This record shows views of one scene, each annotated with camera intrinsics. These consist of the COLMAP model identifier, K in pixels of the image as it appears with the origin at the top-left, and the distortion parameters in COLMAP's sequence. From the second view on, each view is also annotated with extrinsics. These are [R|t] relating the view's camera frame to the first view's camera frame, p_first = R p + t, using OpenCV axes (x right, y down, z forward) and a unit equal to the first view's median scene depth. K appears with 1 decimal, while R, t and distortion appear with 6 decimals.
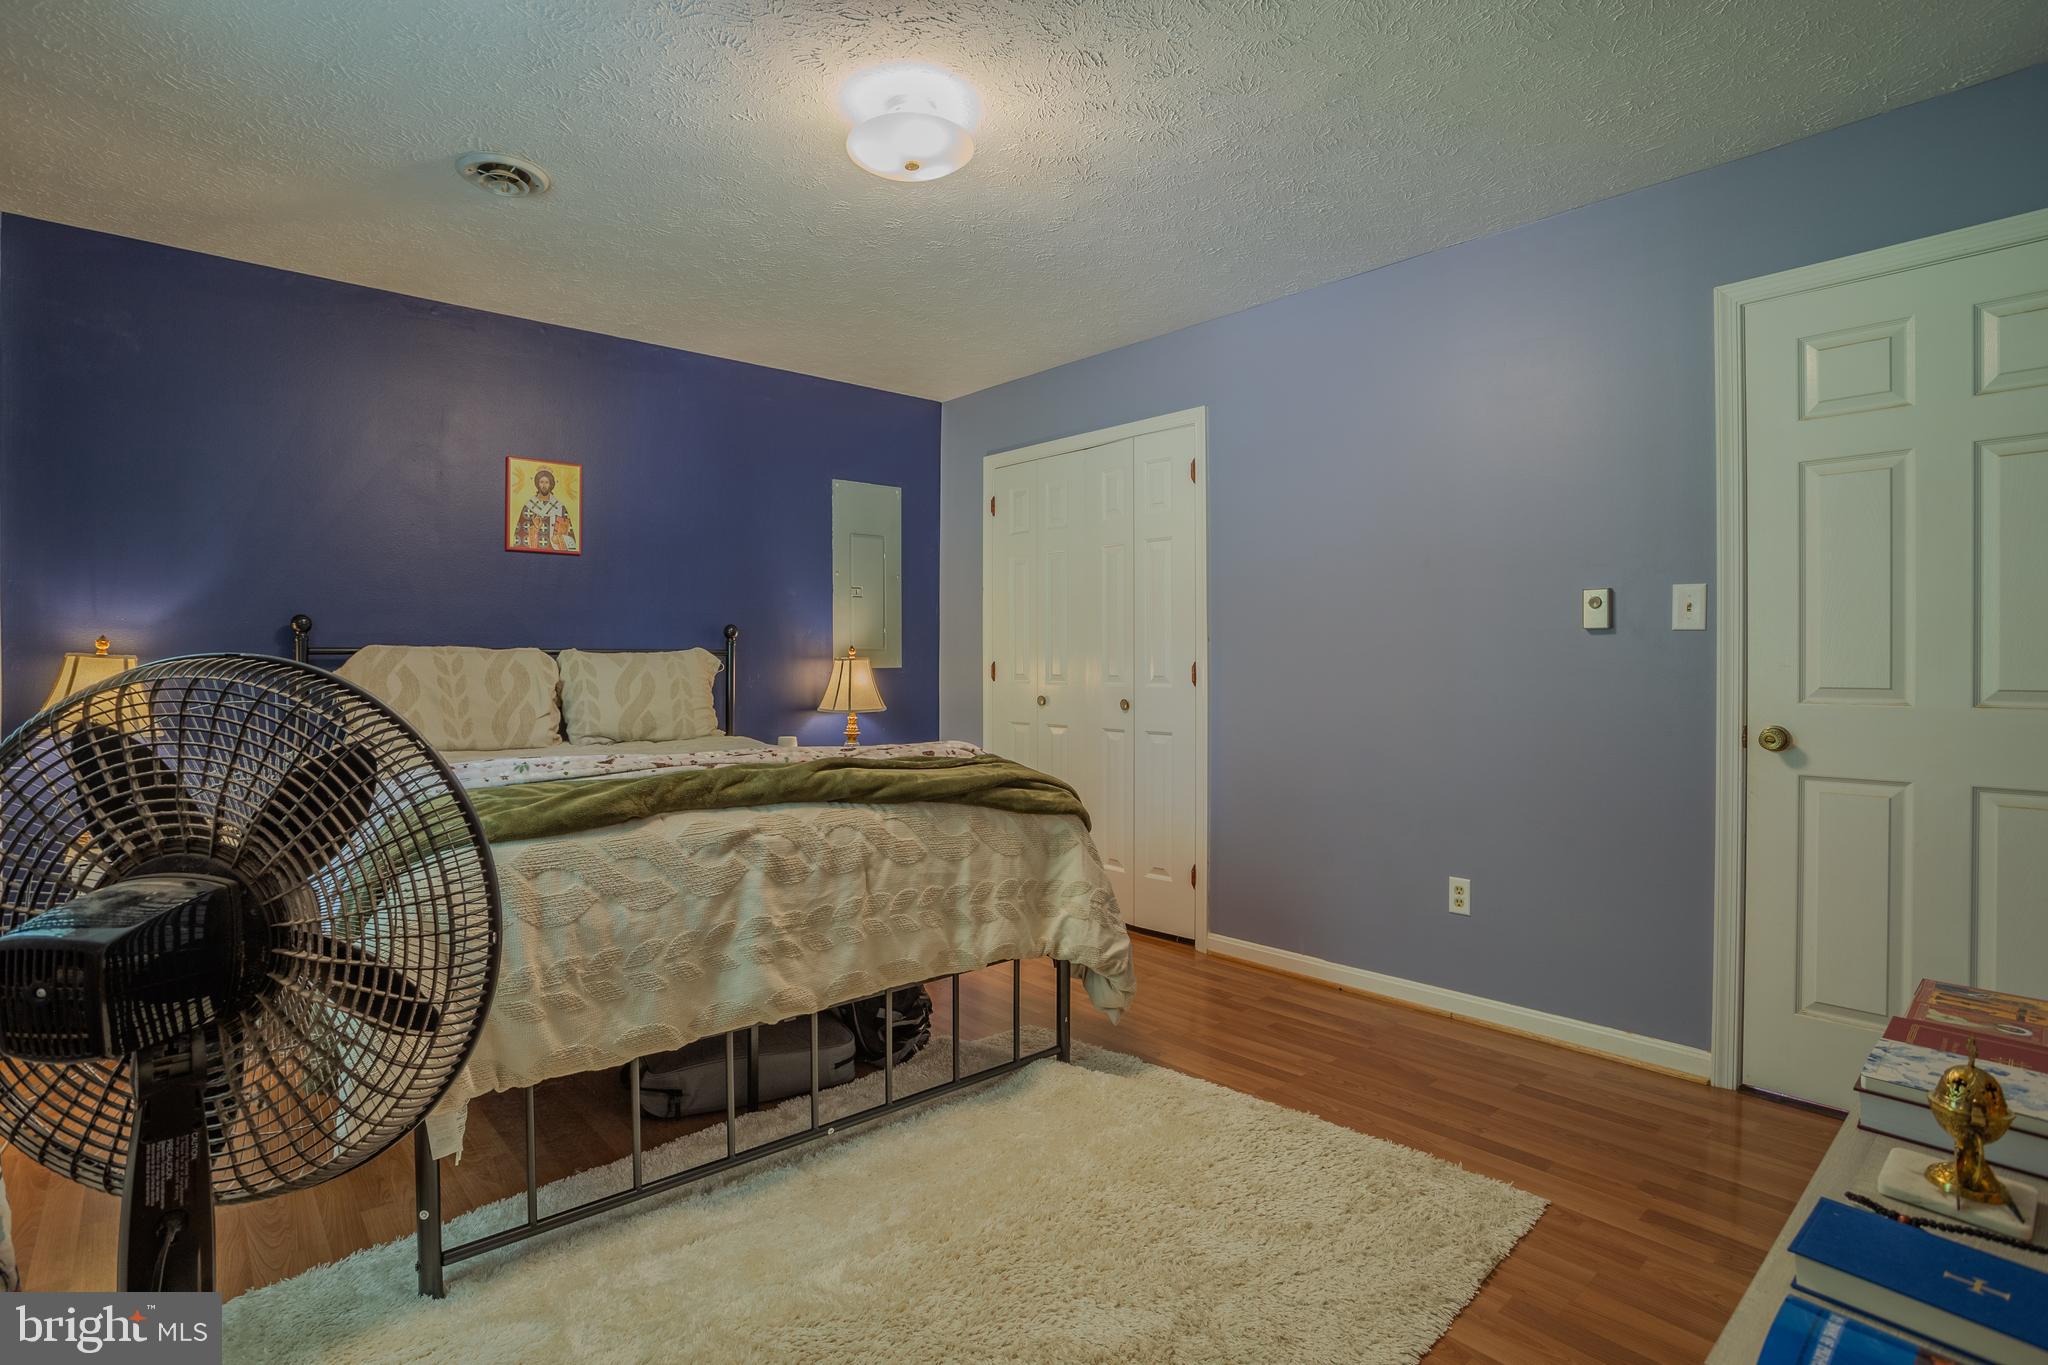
lens RADIAL K [[1010.0, 0, 1030.4], [0, 1010.0, 679.6], [0, 0, 1]] dist [-0.072032, 0.028621]
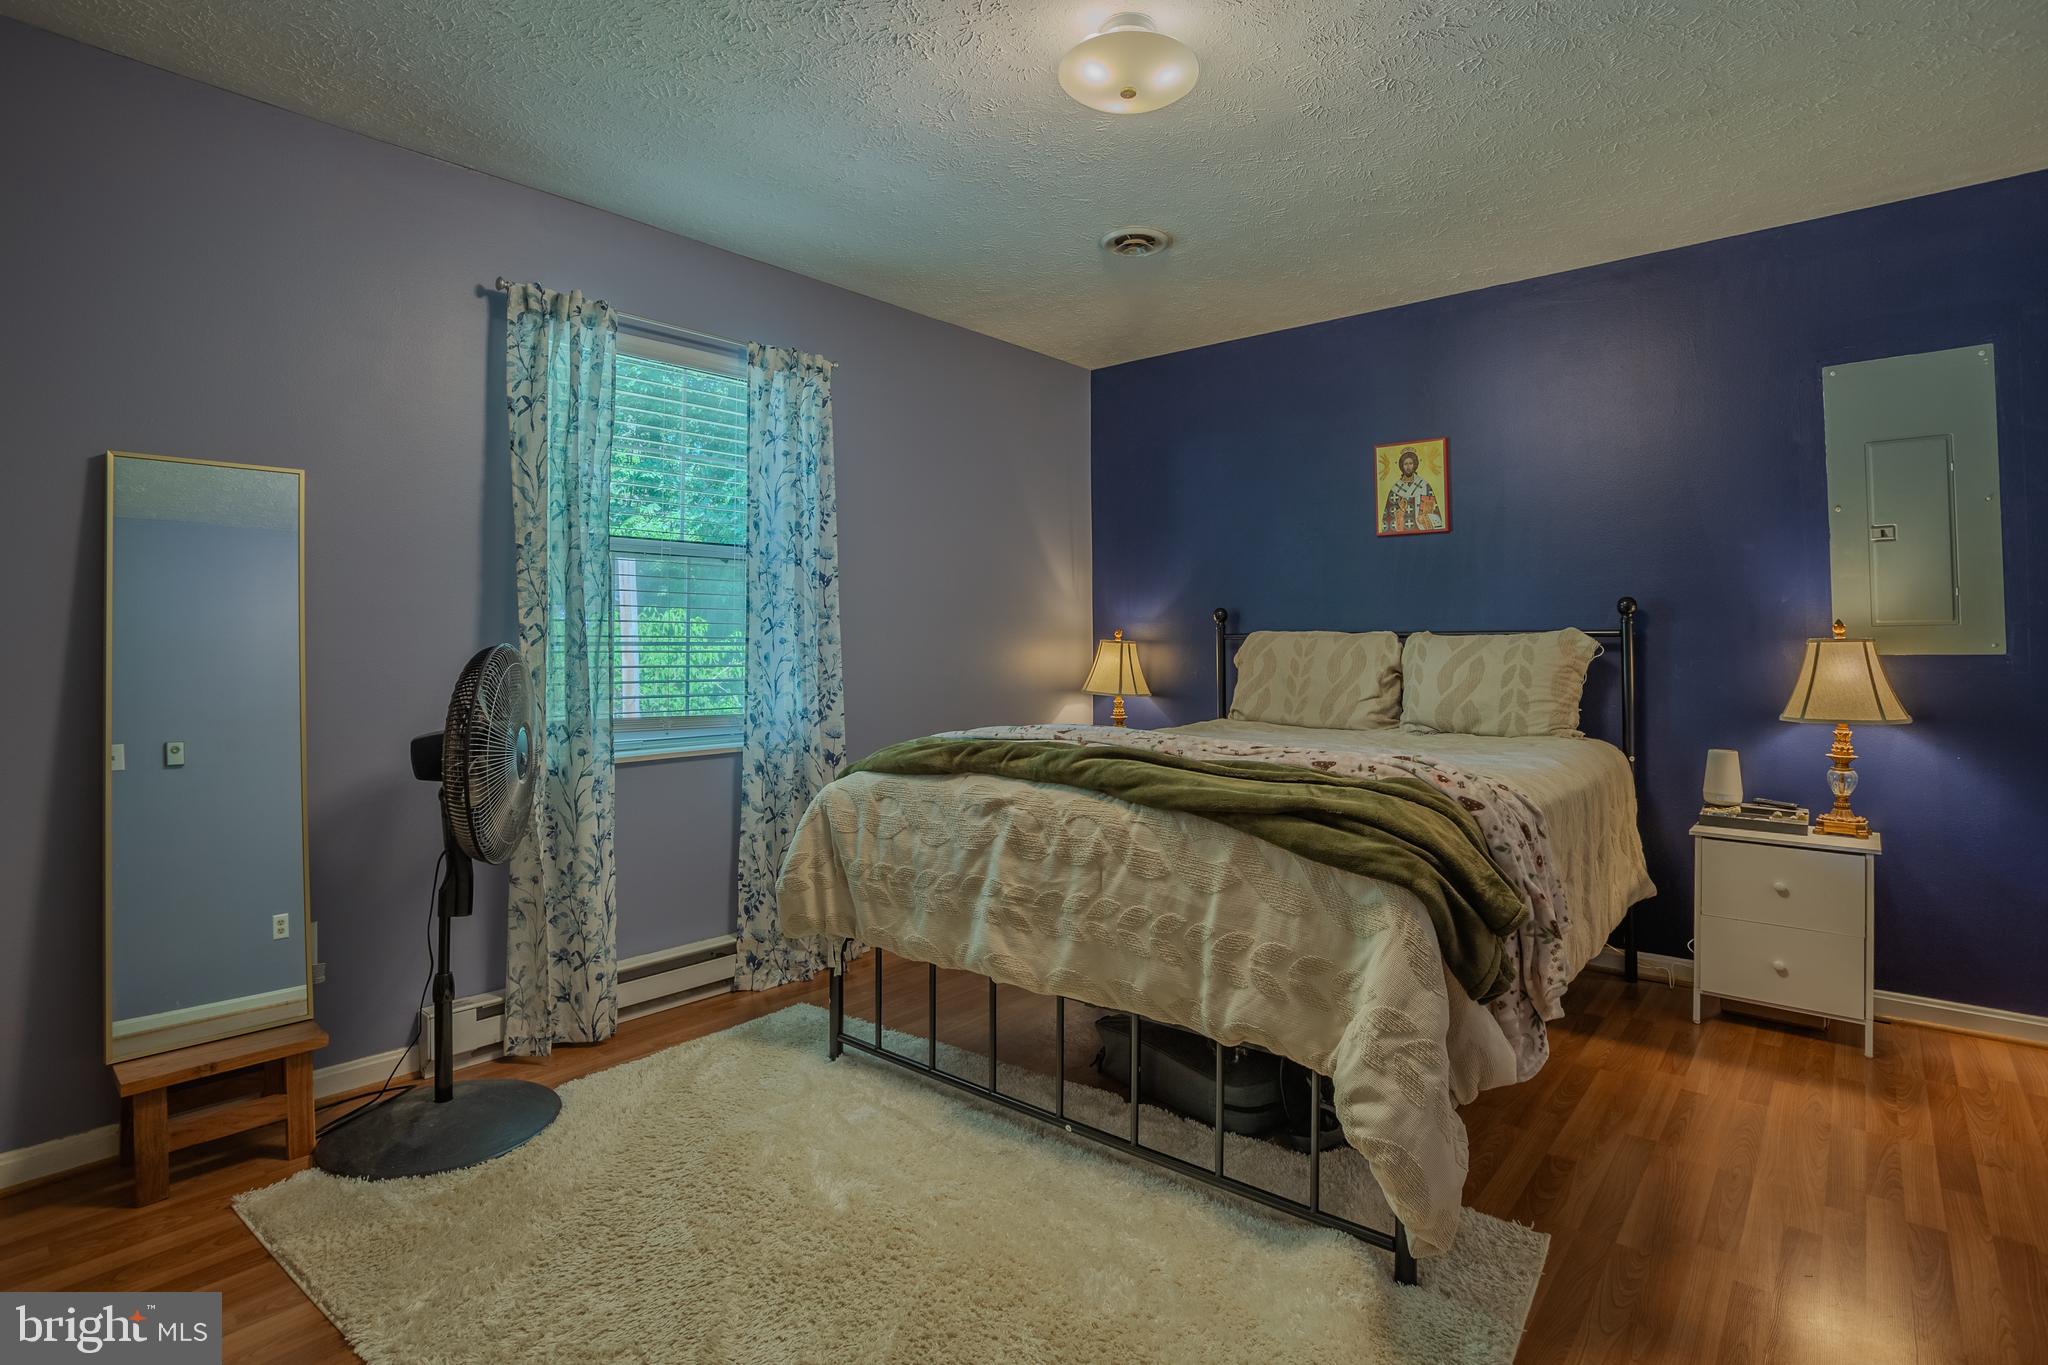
lens RADIAL K [[1010.0, 0, 973.2], [0, 1010.0, 629.1], [0, 0, 1]] dist [-0.072032, 0.028621]
pose [[0.115223, -0.018858, -0.993161, 0.704305], [-0.015264, 0.999668, -0.020752, -0.010831], [0.993222, 0.017551, 0.114897, 0.728570]]
